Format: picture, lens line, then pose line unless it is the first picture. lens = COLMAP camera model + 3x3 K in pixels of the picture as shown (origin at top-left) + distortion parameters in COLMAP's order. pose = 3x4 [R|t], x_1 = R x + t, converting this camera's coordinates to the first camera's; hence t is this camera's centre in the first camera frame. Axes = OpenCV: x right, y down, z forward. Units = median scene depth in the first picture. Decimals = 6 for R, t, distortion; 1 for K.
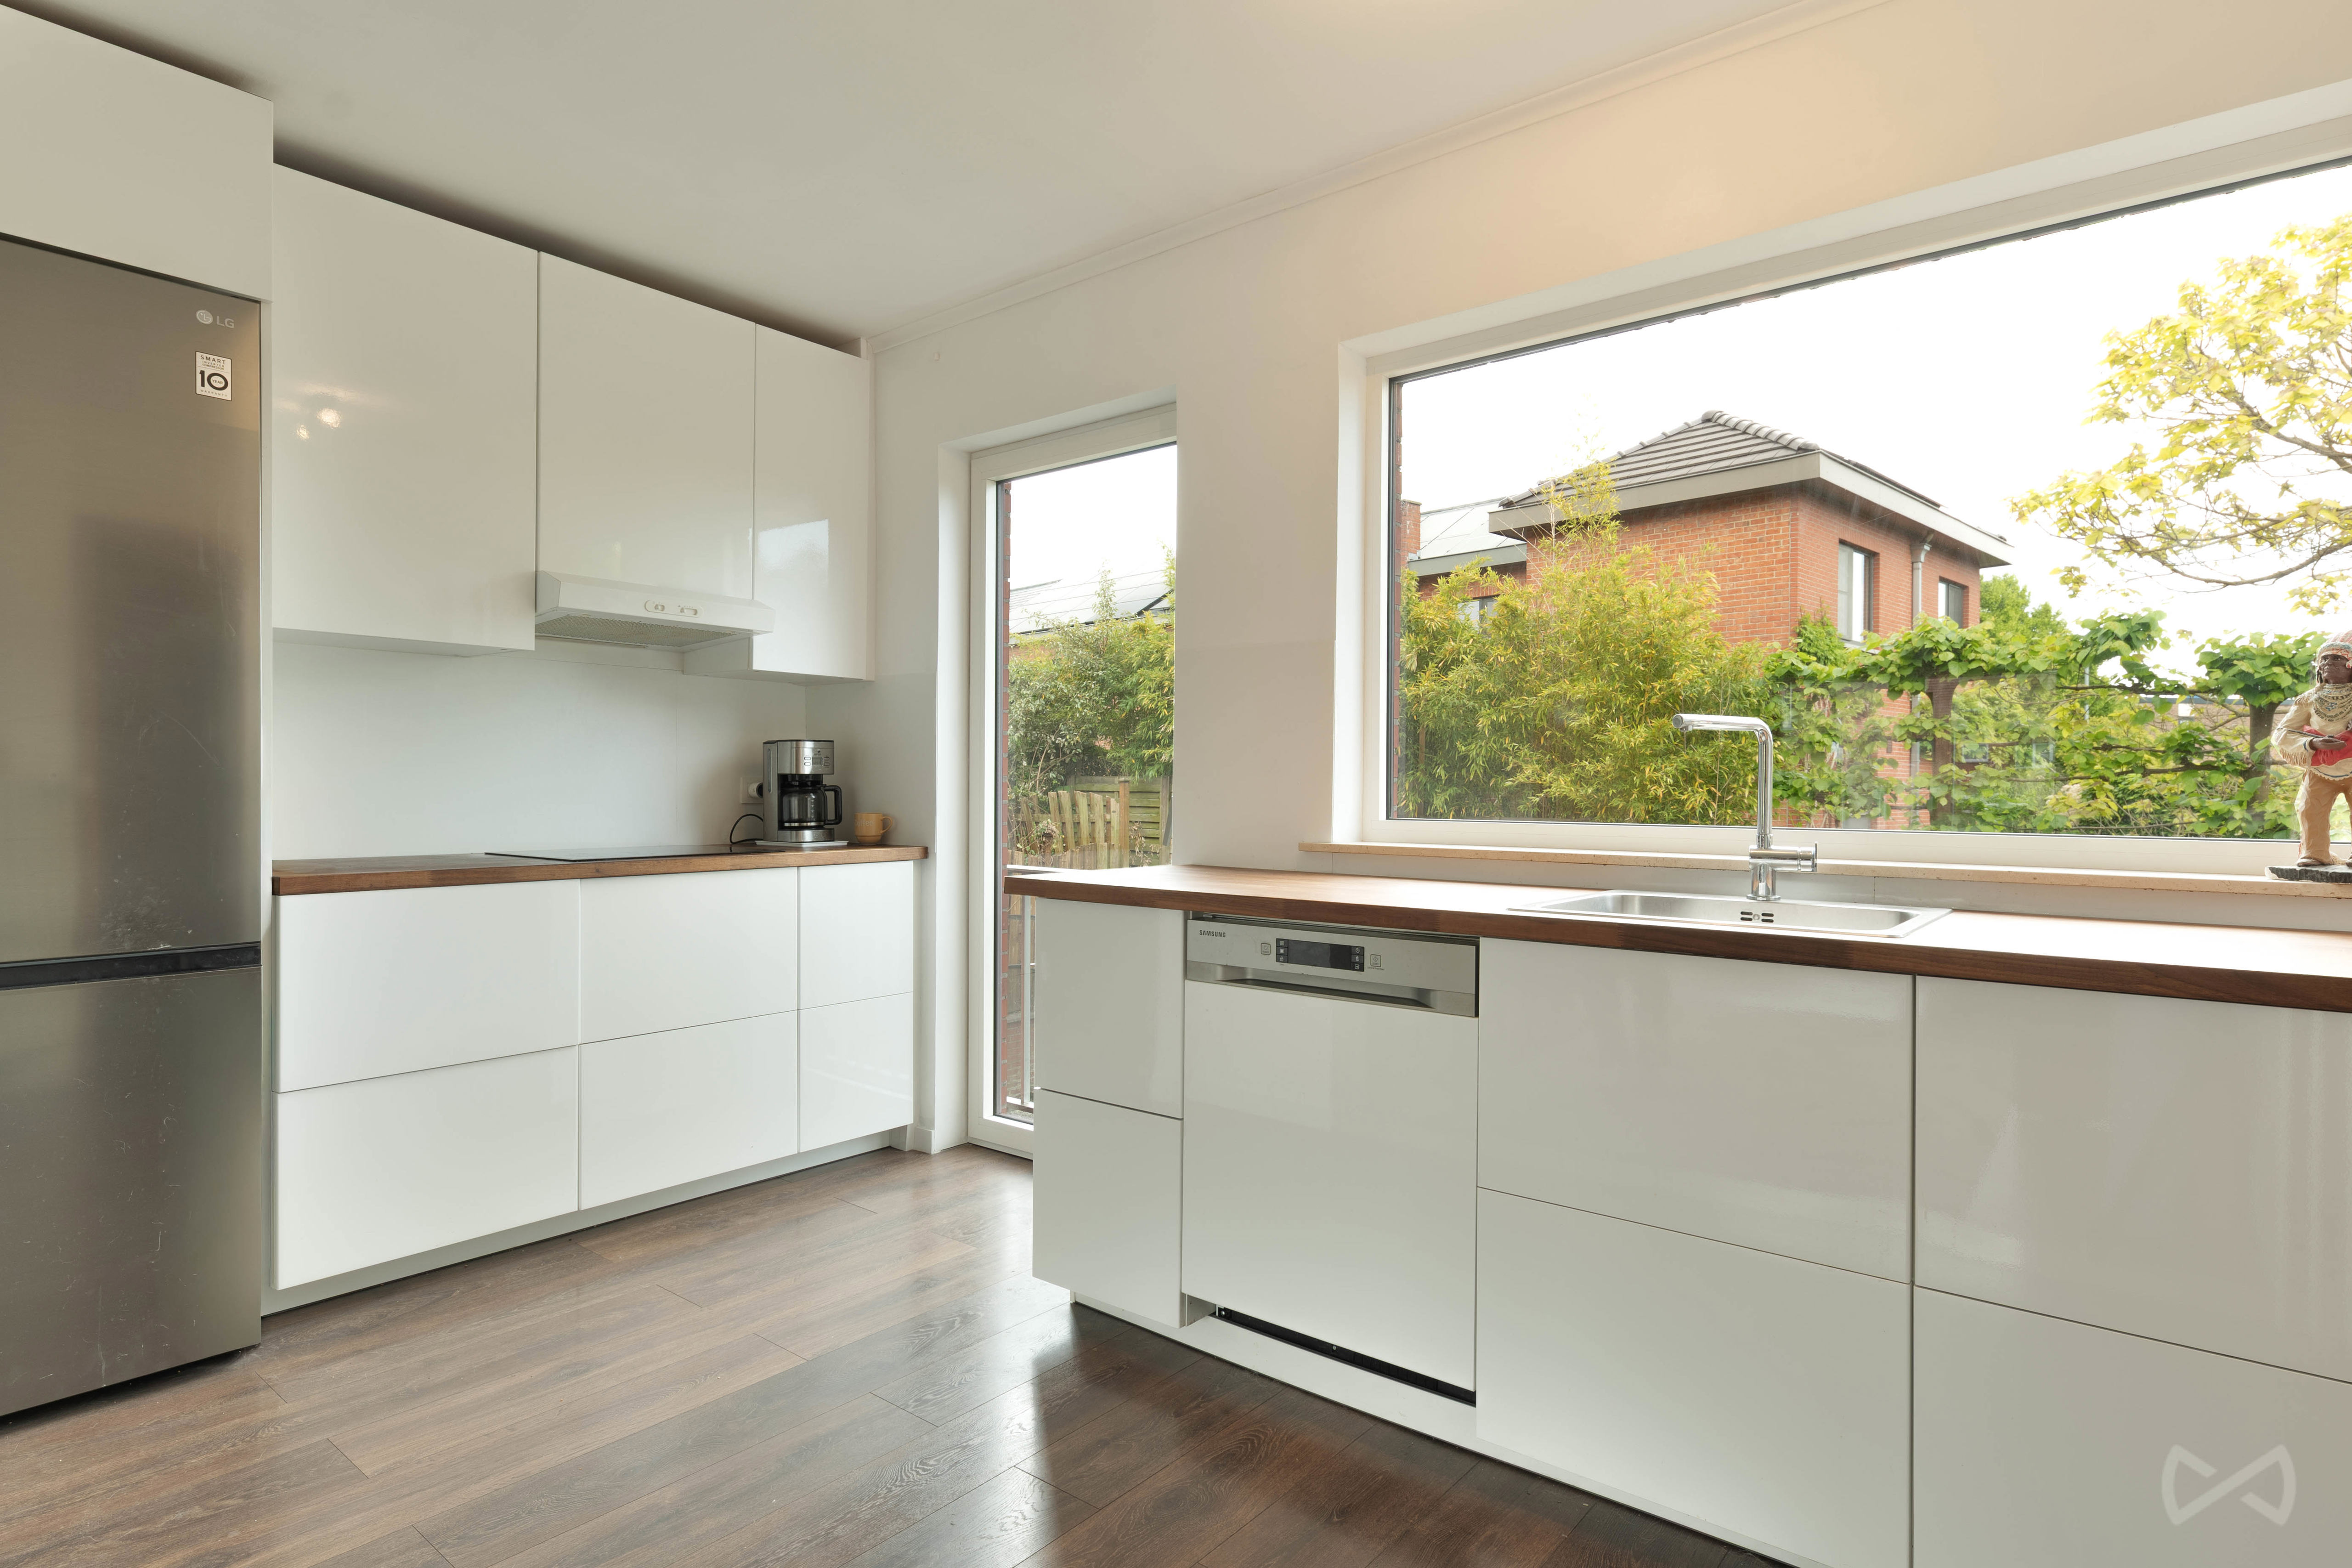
lens RADIAL K [[1222.8, 0, 1176.0], [0, 1222.8, 784.0], [0, 0, 1]] dist [0.005777, 0.000994]
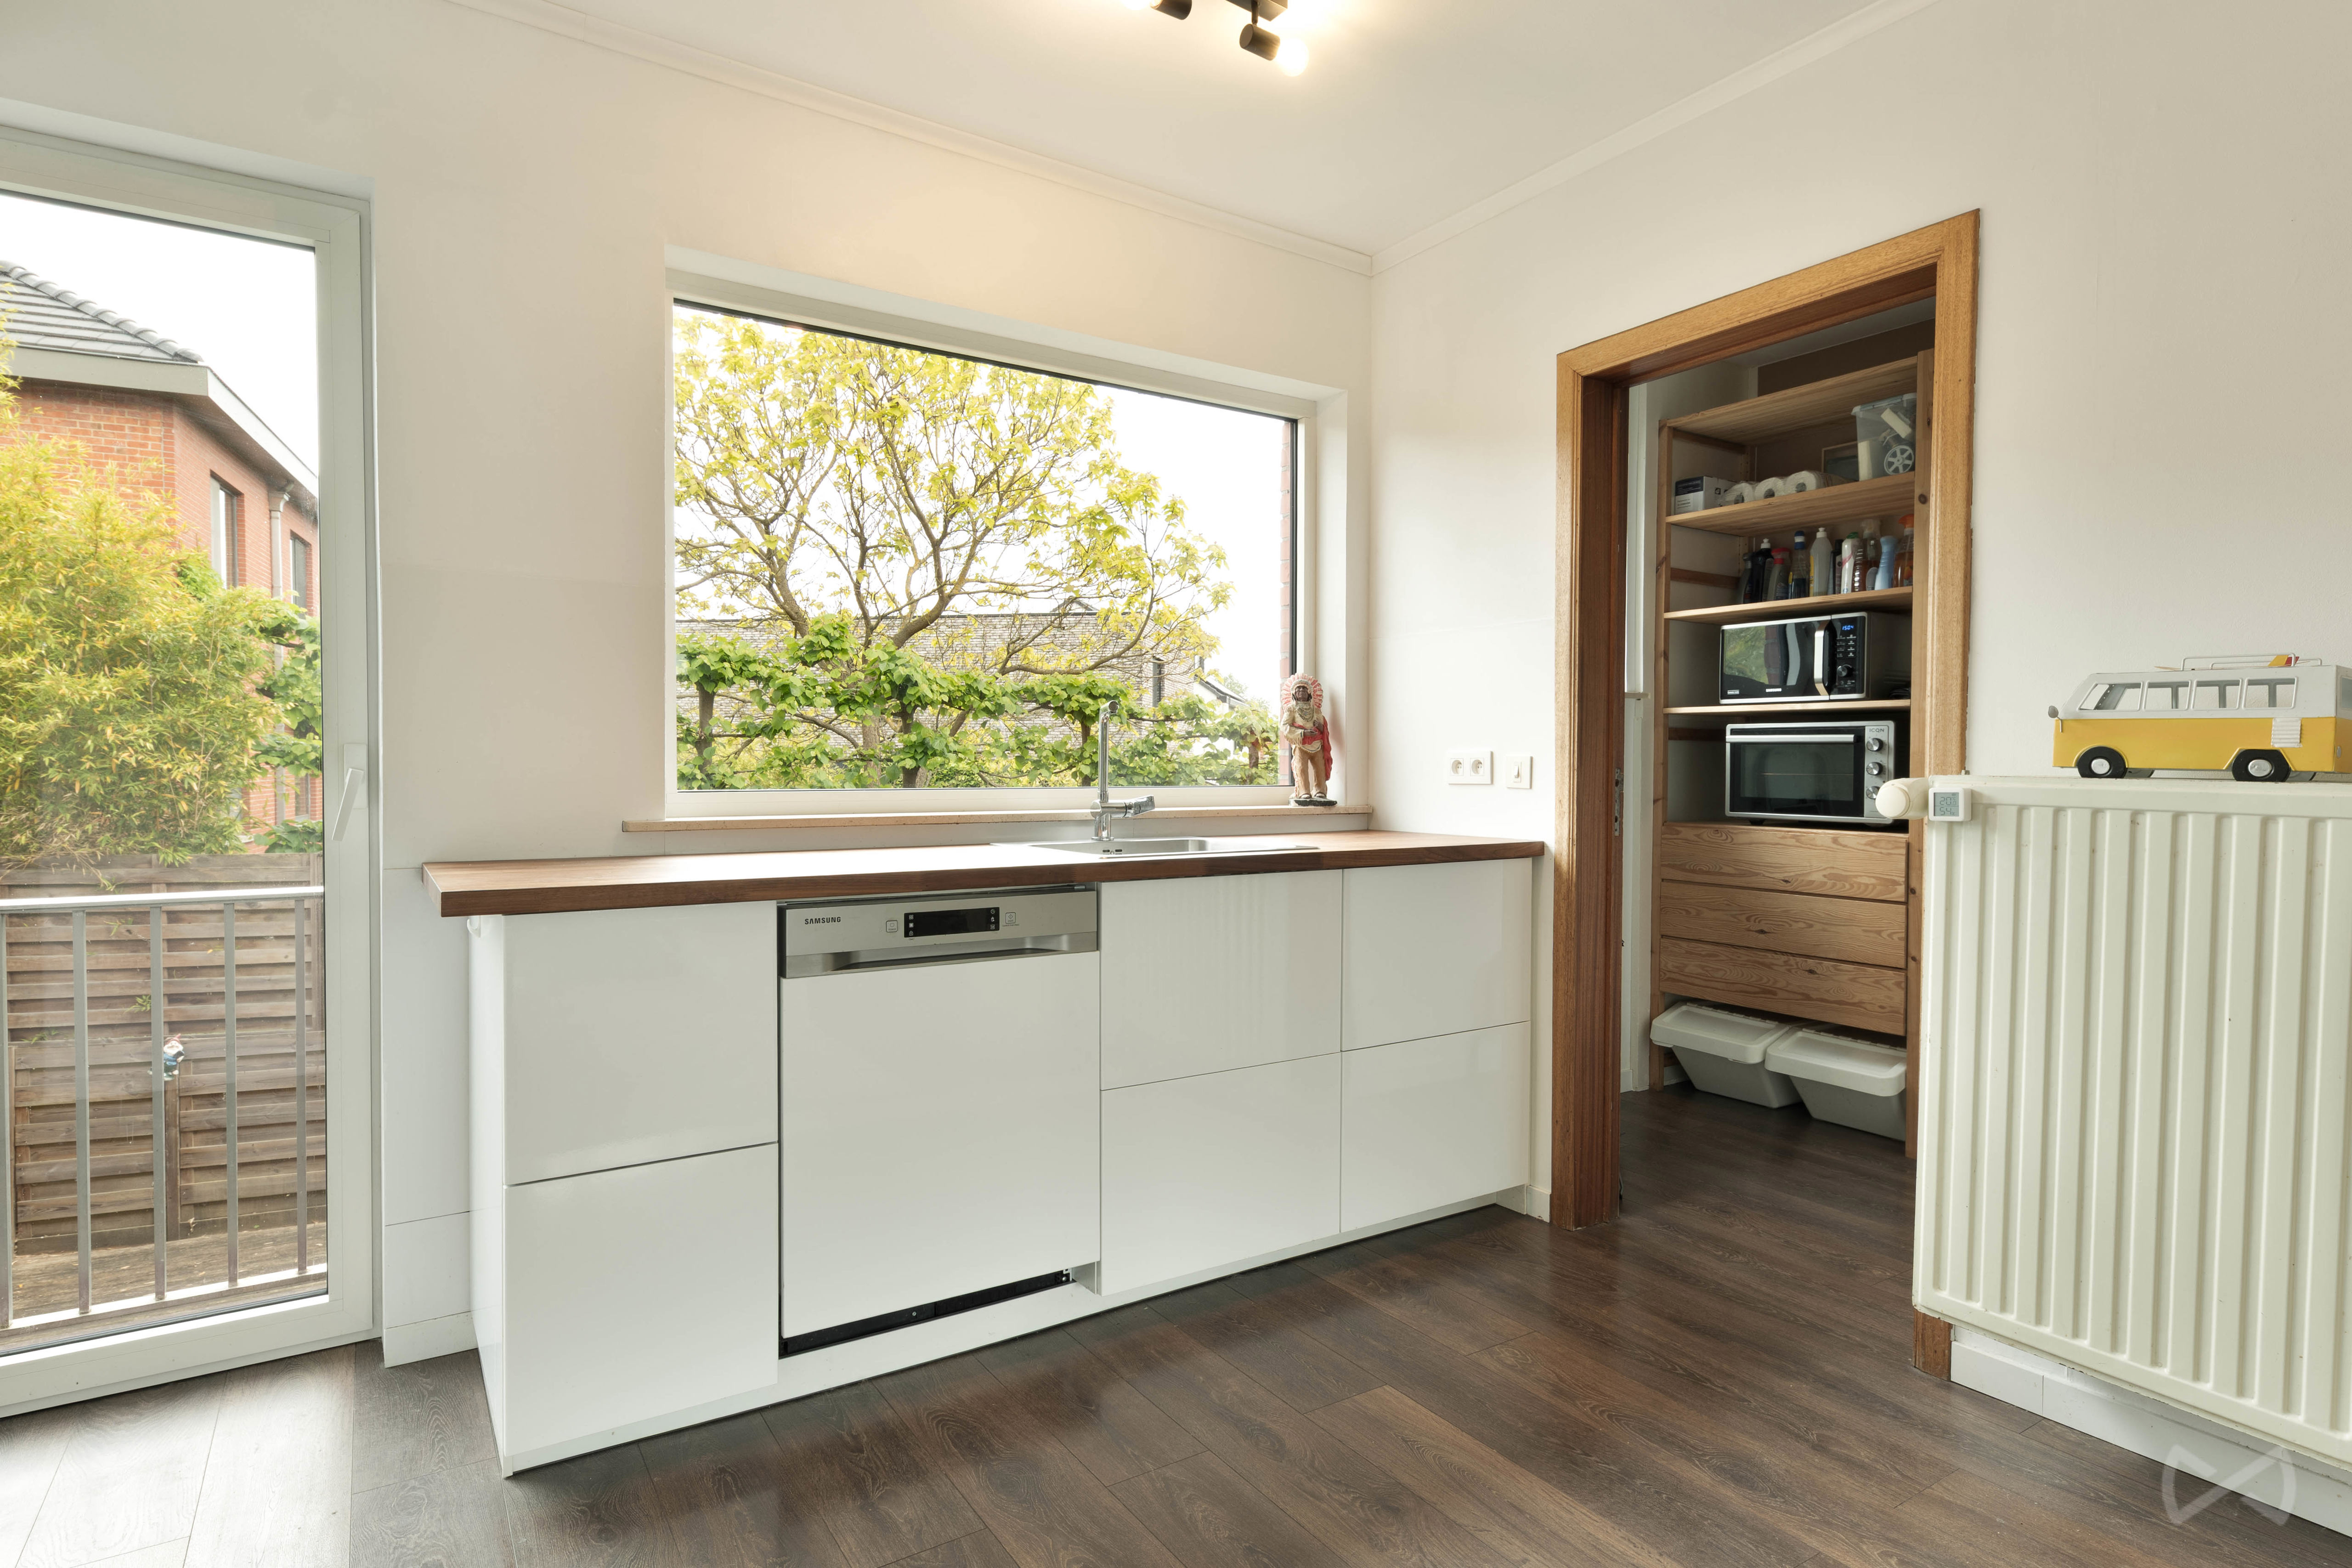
lens RADIAL K [[1254.3, 0, 1176.0], [0, 1254.3, 784.0], [0, 0, 1]] dist [0.001629, -0.000913]
pose [[0.308494, -0.021611, 0.950981, -0.724179], [-0.004084, 0.999703, 0.024043, -0.000475], [-0.951217, -0.011301, 0.308314, 0.450995]]
